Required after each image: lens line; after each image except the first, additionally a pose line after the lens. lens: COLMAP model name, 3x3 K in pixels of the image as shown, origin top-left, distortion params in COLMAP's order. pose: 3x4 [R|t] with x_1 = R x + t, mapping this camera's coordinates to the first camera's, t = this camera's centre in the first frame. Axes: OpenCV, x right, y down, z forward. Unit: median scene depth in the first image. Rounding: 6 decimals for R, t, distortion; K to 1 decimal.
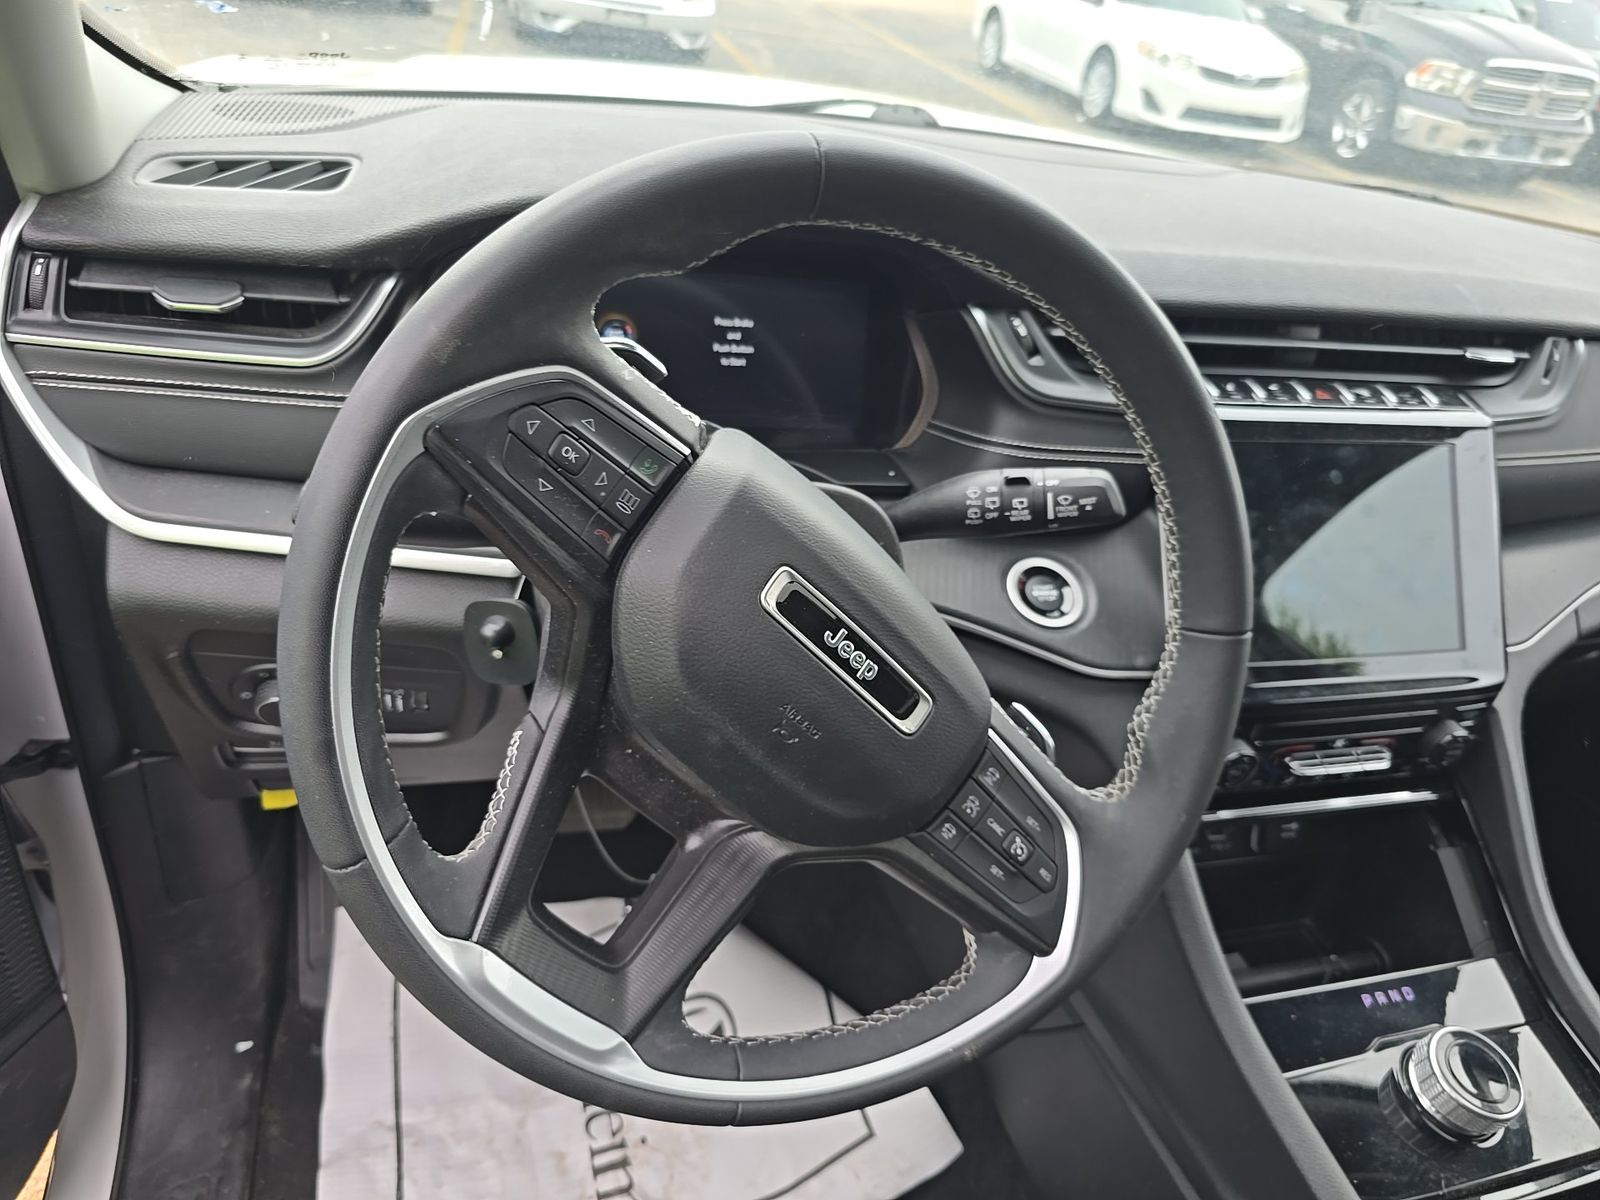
lens RADIAL K [[1092.9, 0, 800.0], [0, 1092.9, 600.0], [0, 0, 1]] dist [0.031164, -0.025479]
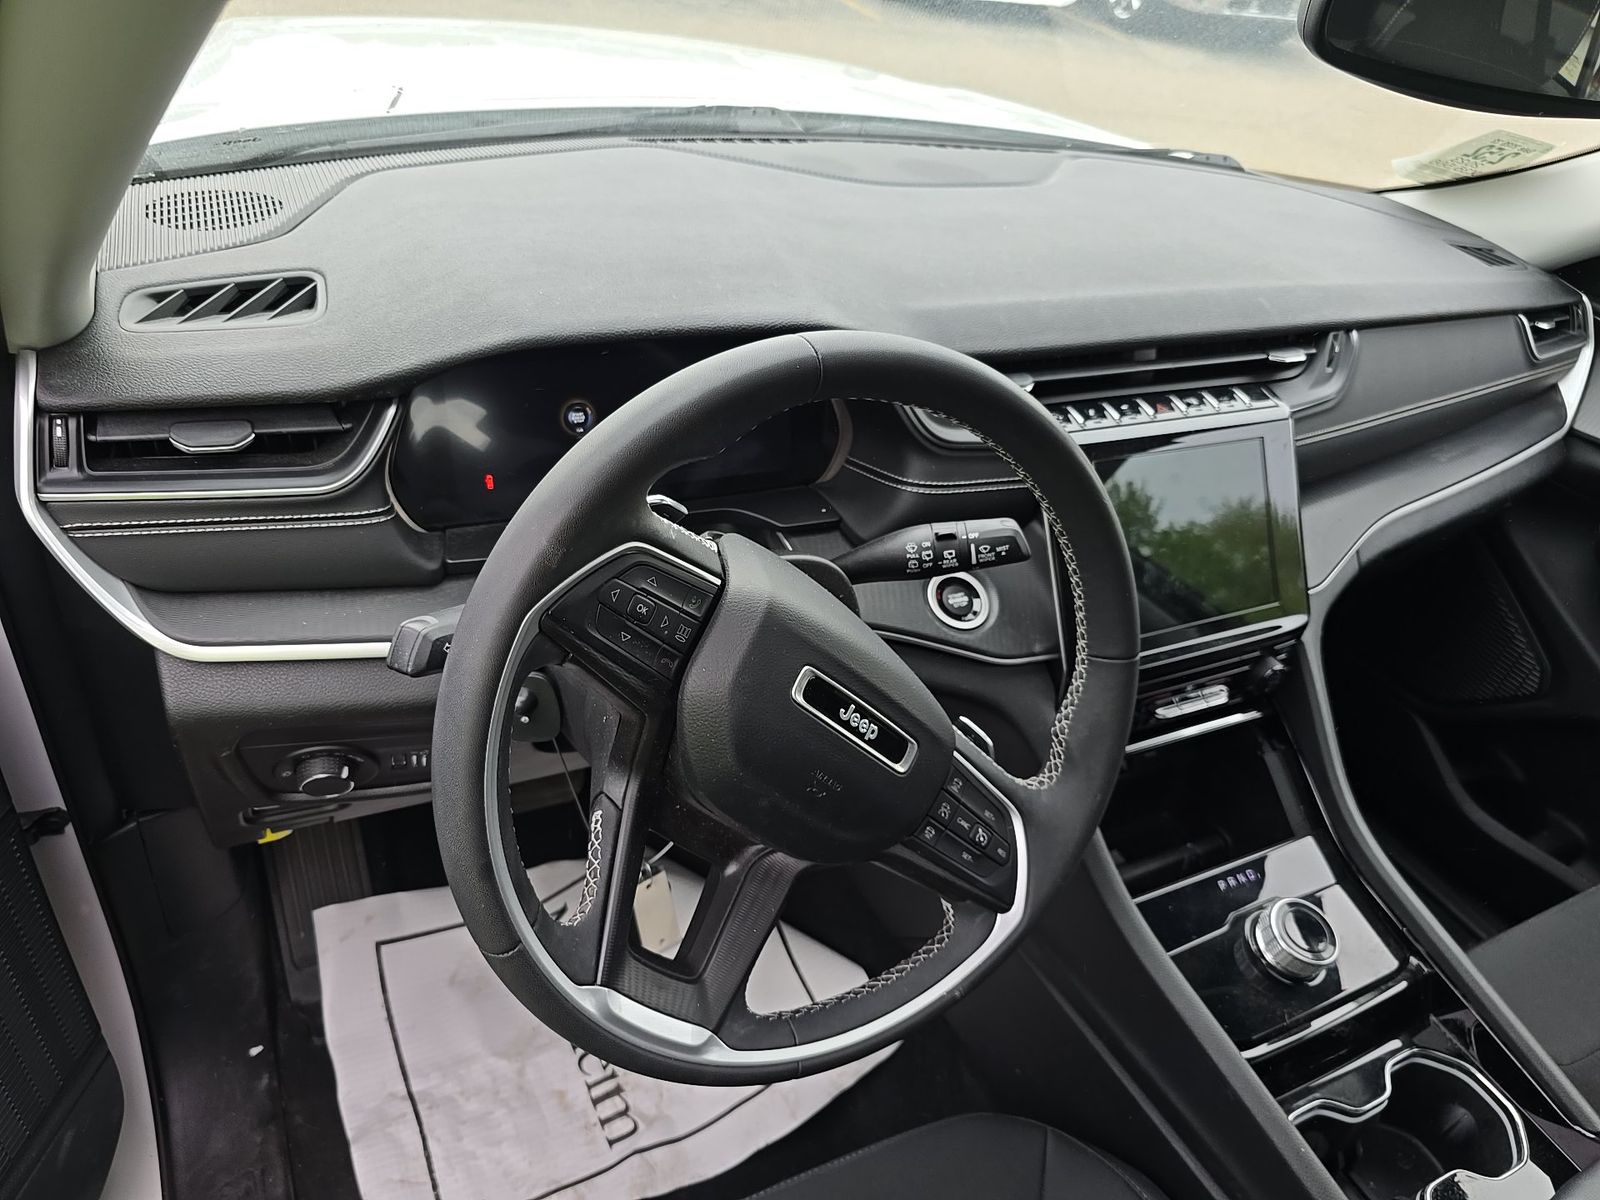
lens RADIAL K [[1066.7, 0, 798.0], [0, 1066.7, 607.3], [0, 0, 1]] dist [0.064163, -0.053956]
pose [[0.984541, -0.106705, 0.138899, -0.136538], [0.091695, 0.989657, 0.110324, -0.170765], [-0.149235, -0.095882, 0.984142, -0.163224]]
